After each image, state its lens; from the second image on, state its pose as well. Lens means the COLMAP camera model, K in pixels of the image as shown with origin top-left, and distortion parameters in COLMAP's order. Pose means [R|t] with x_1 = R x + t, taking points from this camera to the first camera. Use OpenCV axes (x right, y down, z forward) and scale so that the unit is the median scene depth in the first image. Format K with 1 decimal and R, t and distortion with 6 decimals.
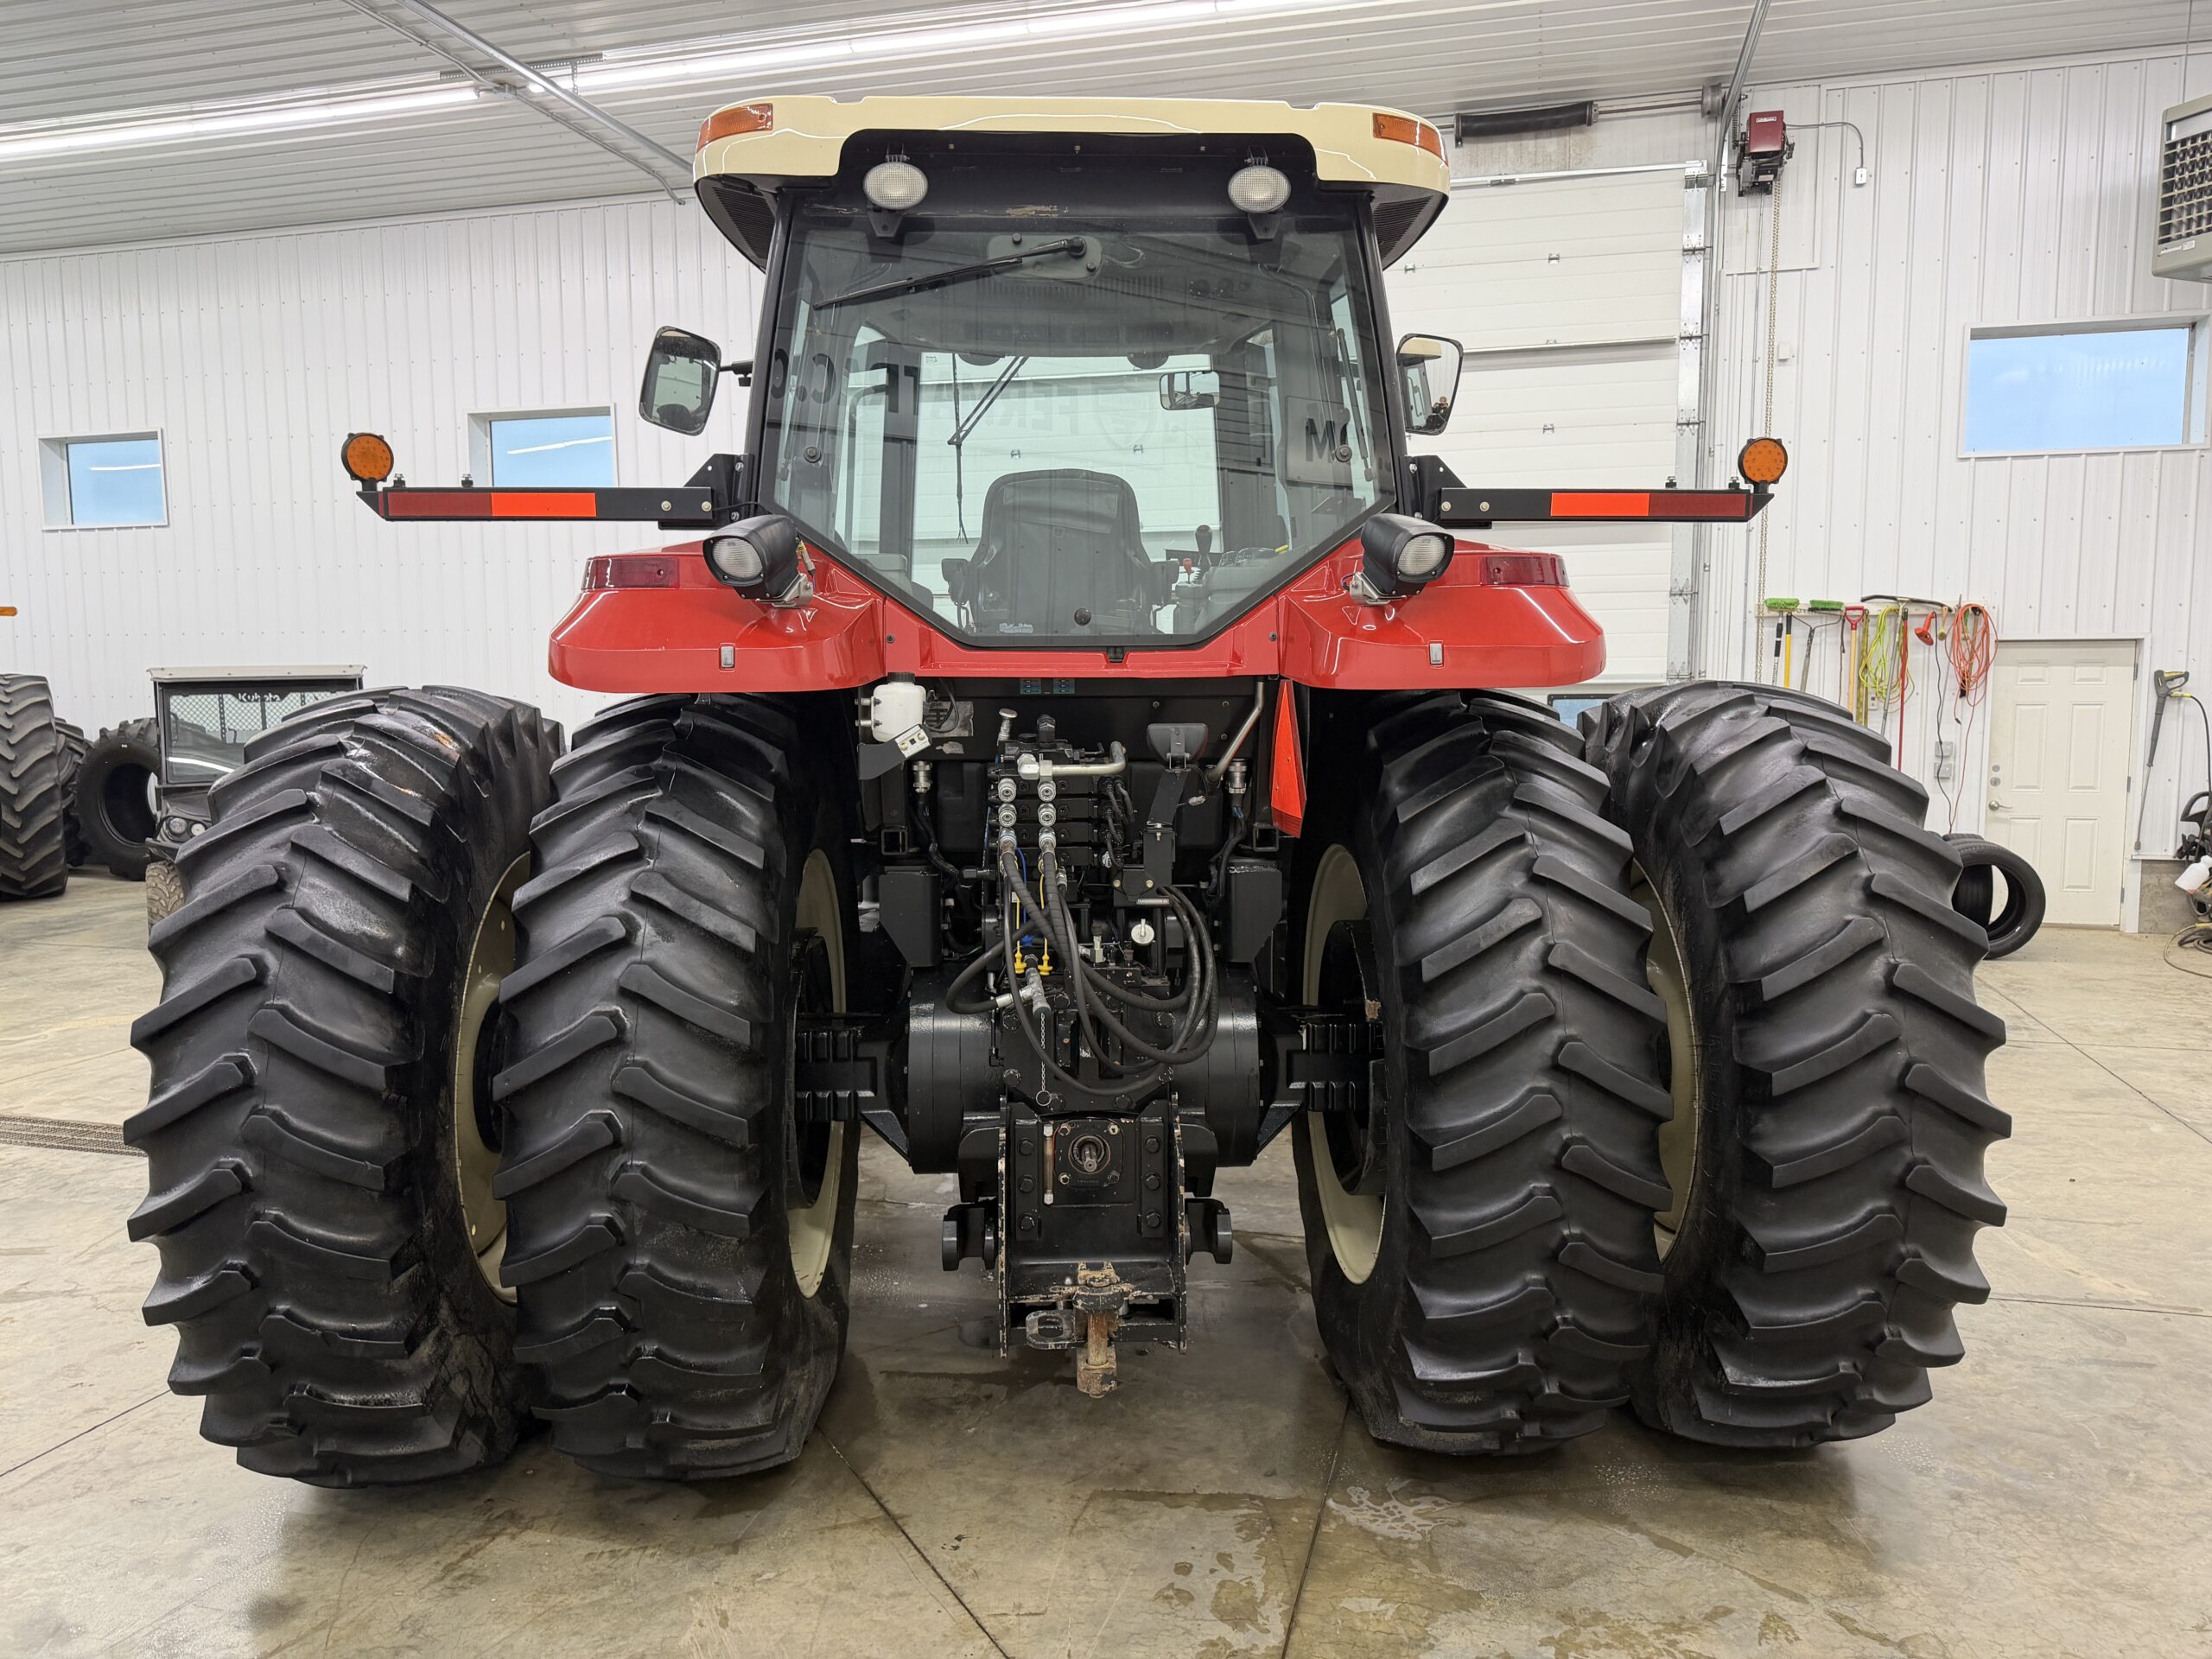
lens RADIAL K [[1557.3, 0, 1120.5], [0, 1557.3, 822.2], [0, 0, 1]] dist [0.007659, -0.004317]
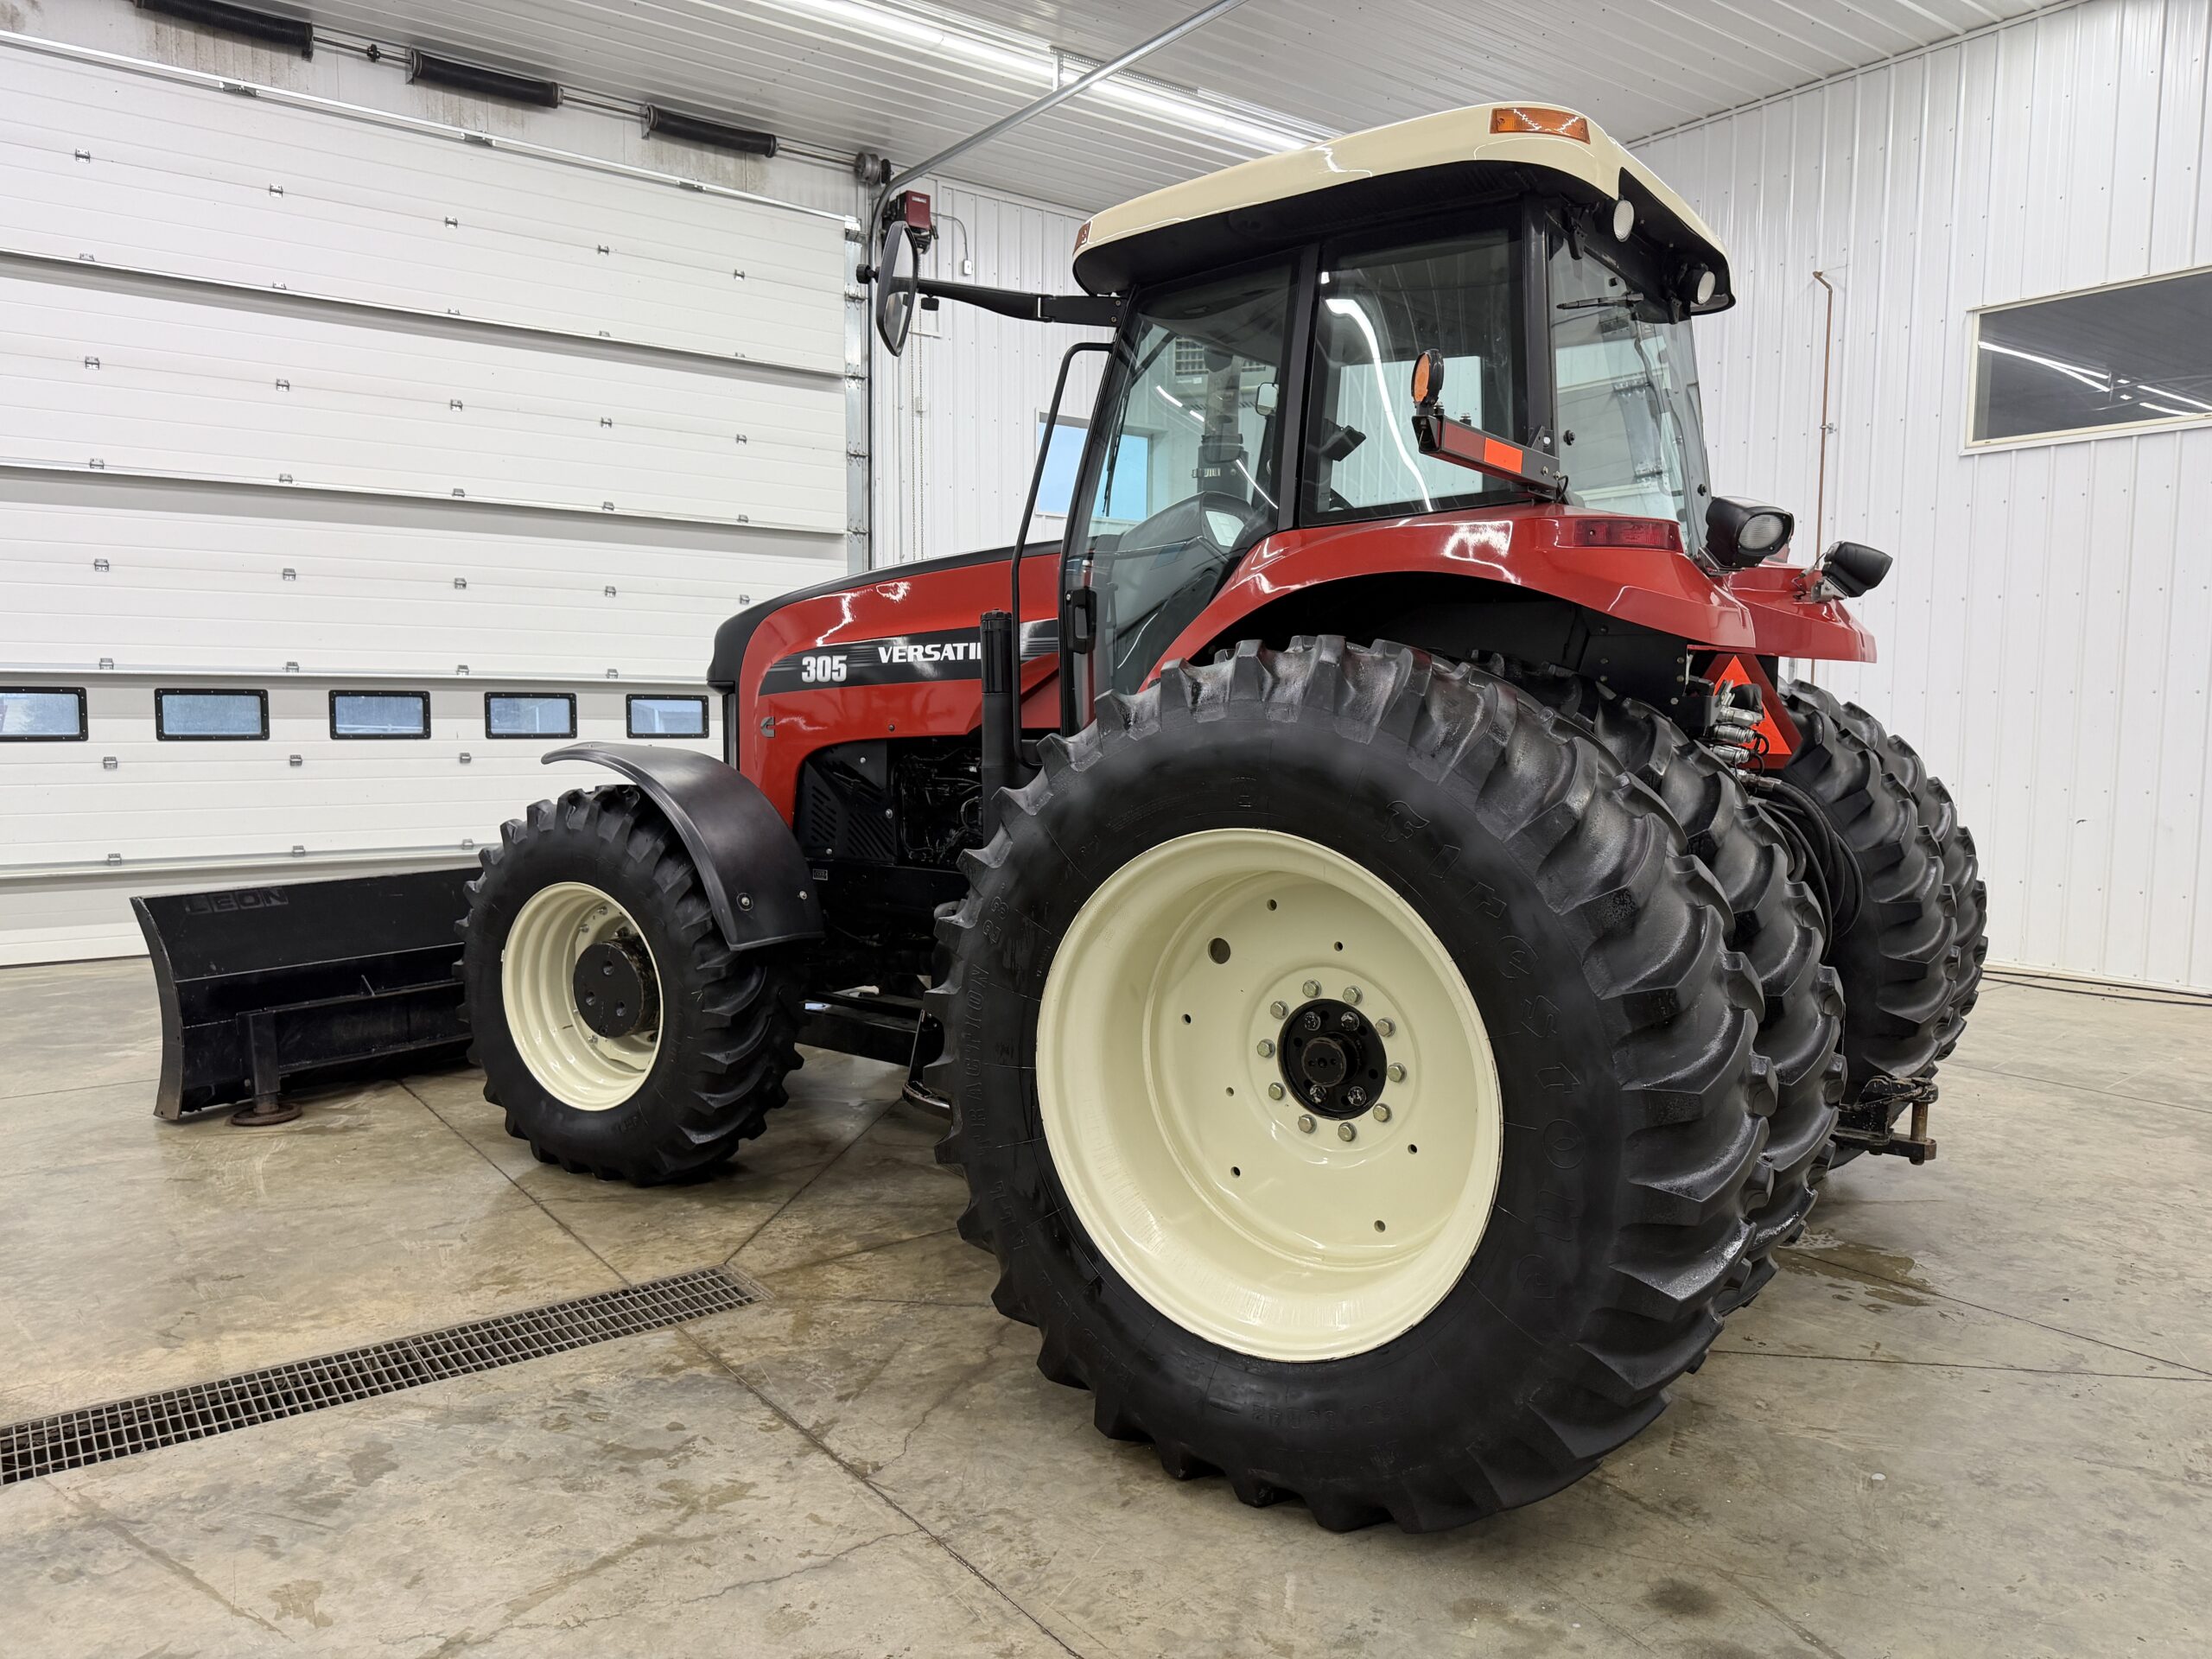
lens RADIAL K [[1552.1, 0, 1106.0], [0, 1552.1, 829.5], [0, 0, 1]] dist [0.063223, -0.096397]
pose [[0.617056, -0.054494, 0.785030, -1.271249], [0.062967, 0.997820, 0.019771, -0.001656], [-0.784396, 0.037231, 0.619142, 0.568995]]
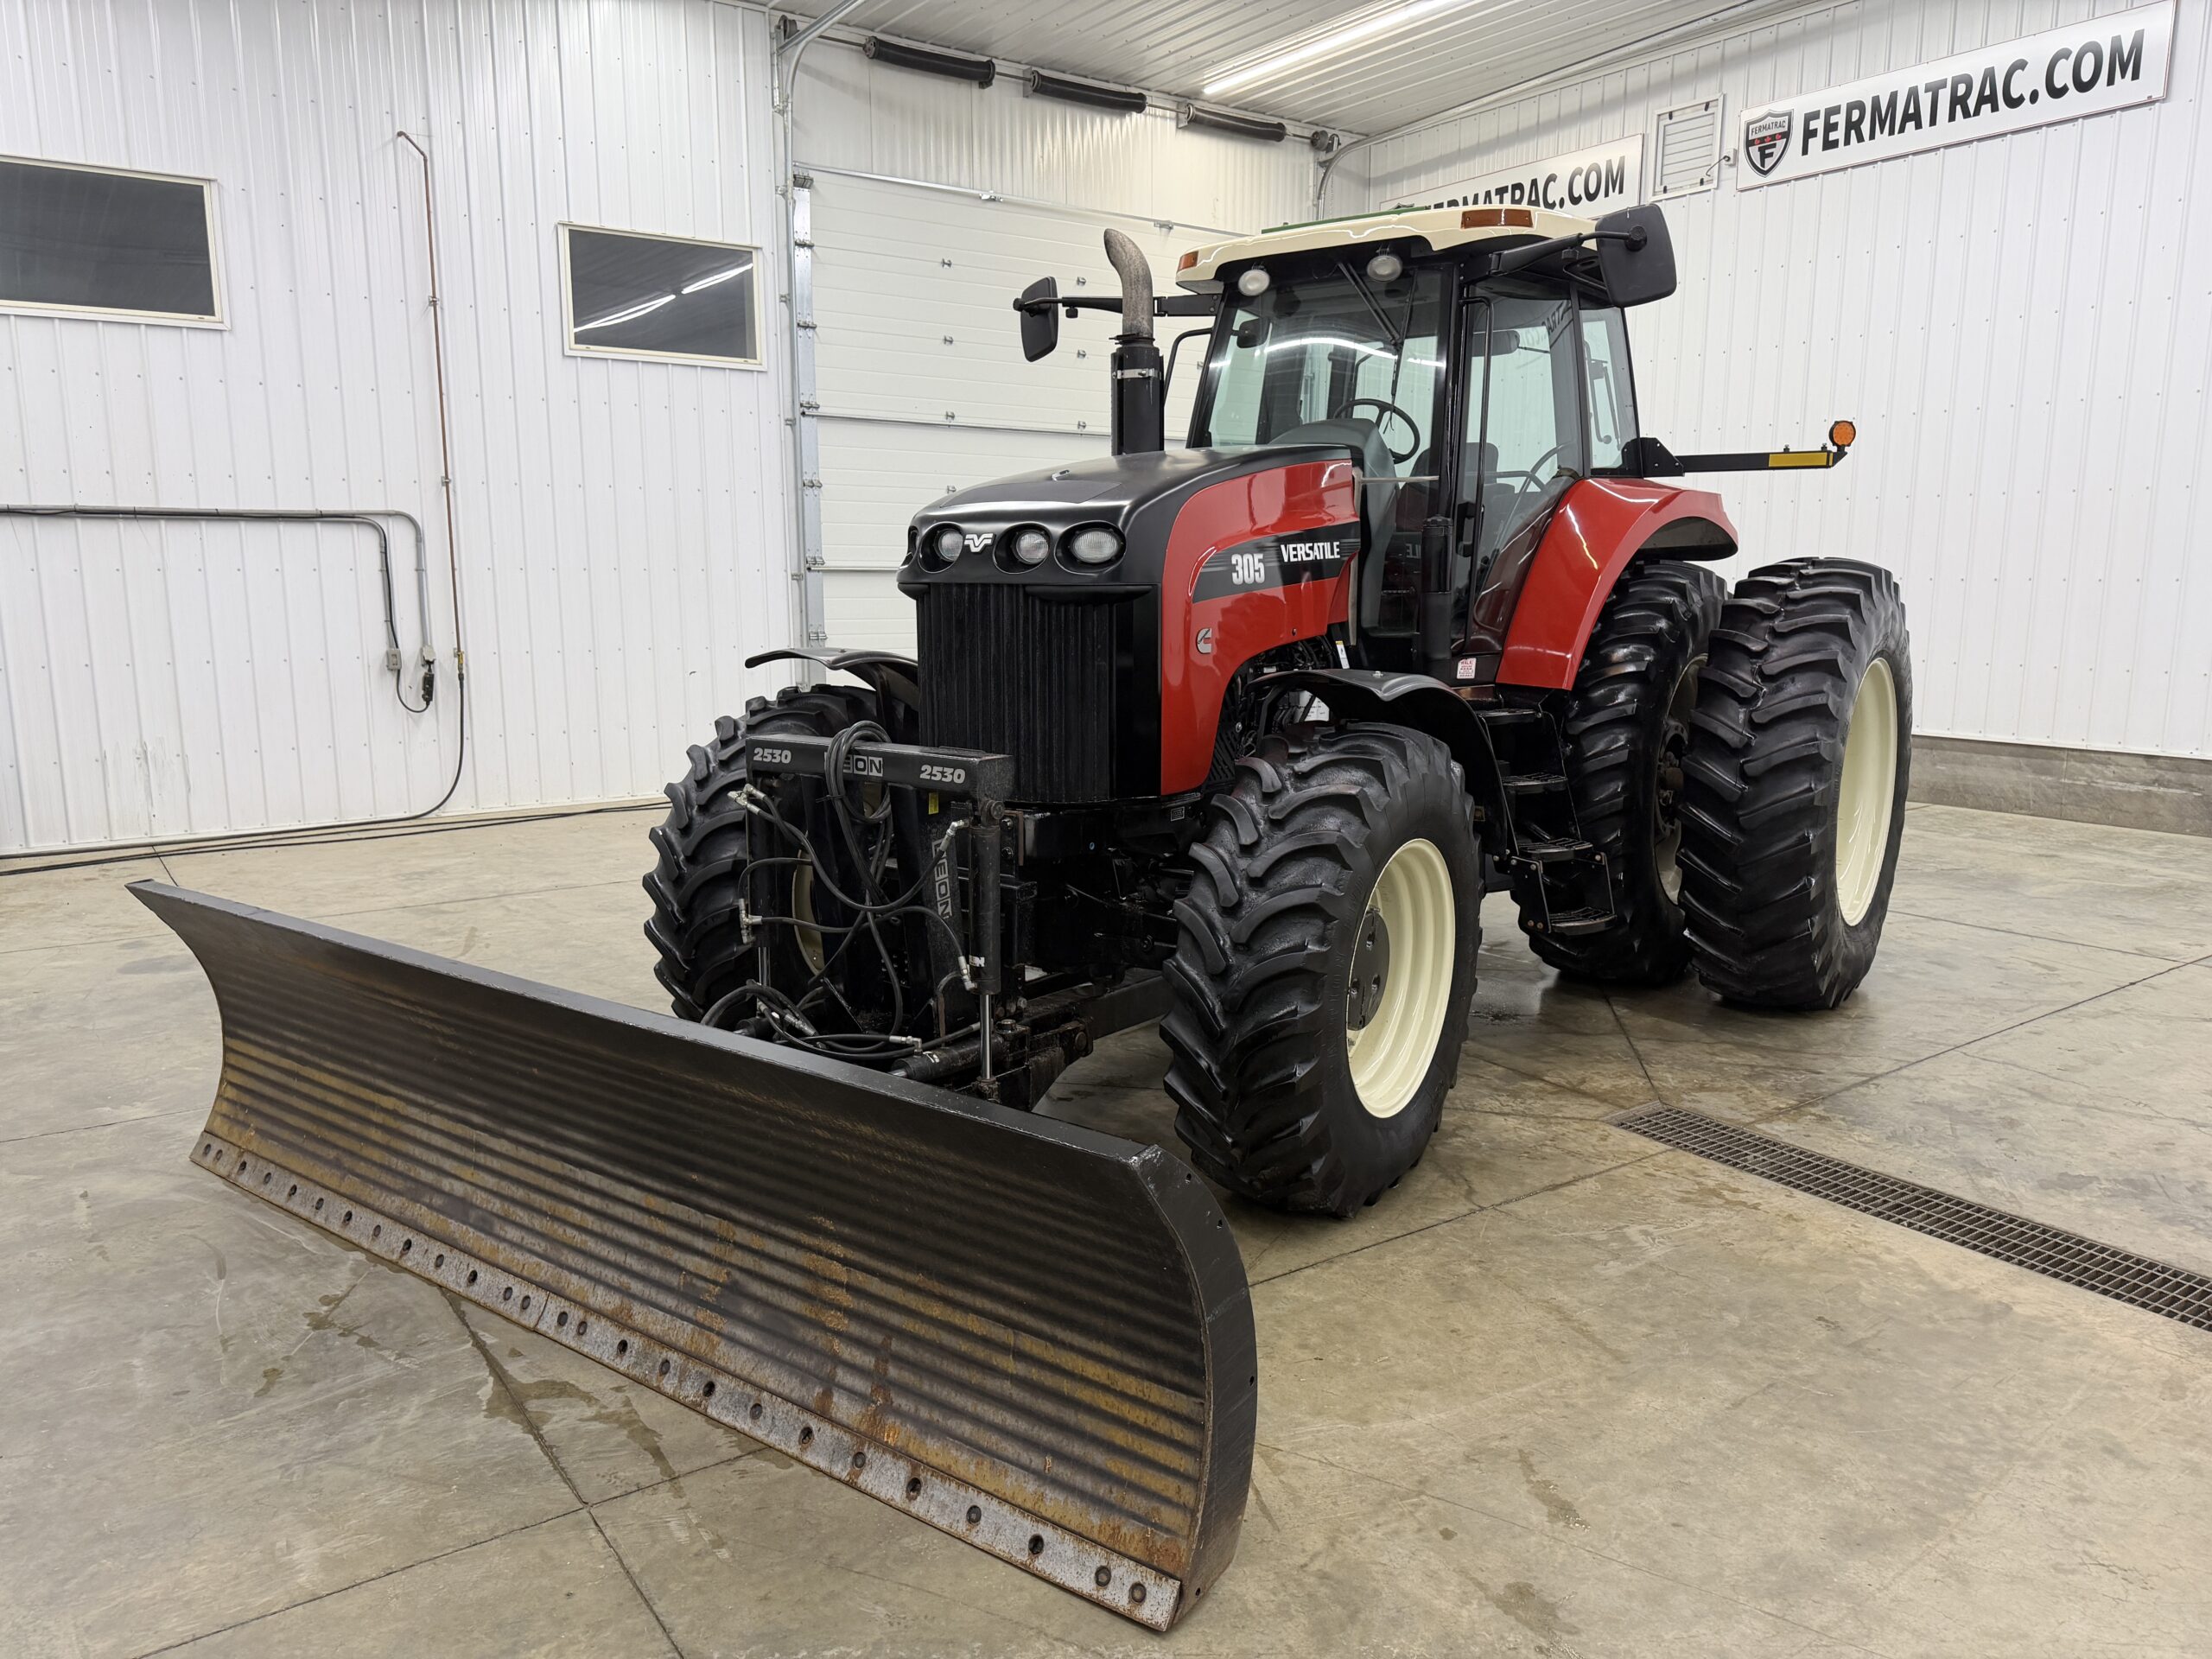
lens RADIAL K [[1552.1, 0, 1106.0], [0, 1552.1, 829.5], [0, 0, 1]] dist [0.063223, -0.096397]
pose [[-0.771561, -0.099311, 0.628356, -0.990156], [0.063241, 0.970873, 0.231100, -0.252018], [-0.633004, 0.218046, -0.742807, 2.912834]]
